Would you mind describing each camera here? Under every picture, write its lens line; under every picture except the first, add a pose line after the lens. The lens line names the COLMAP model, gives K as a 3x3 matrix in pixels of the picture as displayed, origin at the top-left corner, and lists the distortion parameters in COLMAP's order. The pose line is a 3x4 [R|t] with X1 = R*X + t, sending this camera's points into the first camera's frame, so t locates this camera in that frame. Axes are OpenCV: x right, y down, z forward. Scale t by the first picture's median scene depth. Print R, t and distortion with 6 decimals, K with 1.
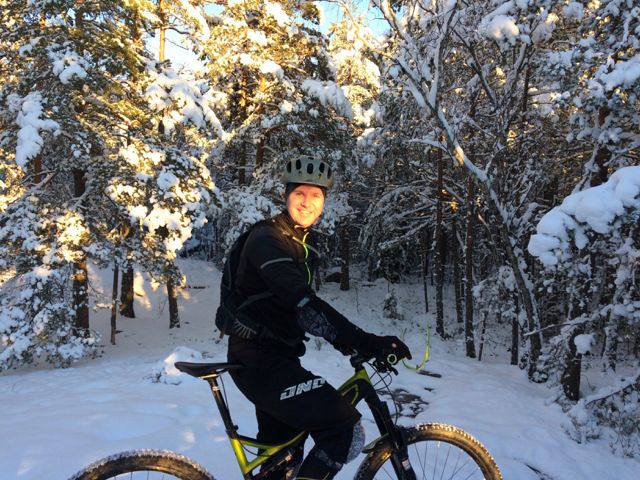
lens RADIAL K [[521.2, 0, 320.0], [0, 521.2, 240.0], [0, 0, 1]] dist [0.088362, -0.135706]
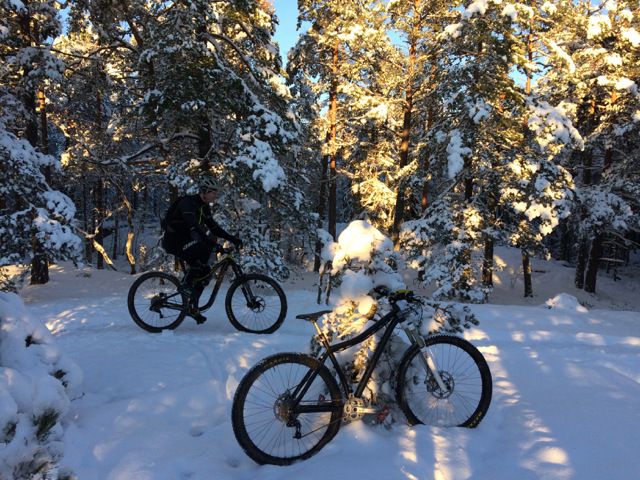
lens RADIAL K [[521.2, 0, 320.0], [0, 521.2, 240.0], [0, 0, 1]] dist [0.088362, -0.135706]
pose [[0.839662, 0.039531, -0.541668, -0.018261], [-0.034381, 0.999216, 0.019627, 0.028431], [0.542020, 0.002143, 0.840363, -0.499203]]
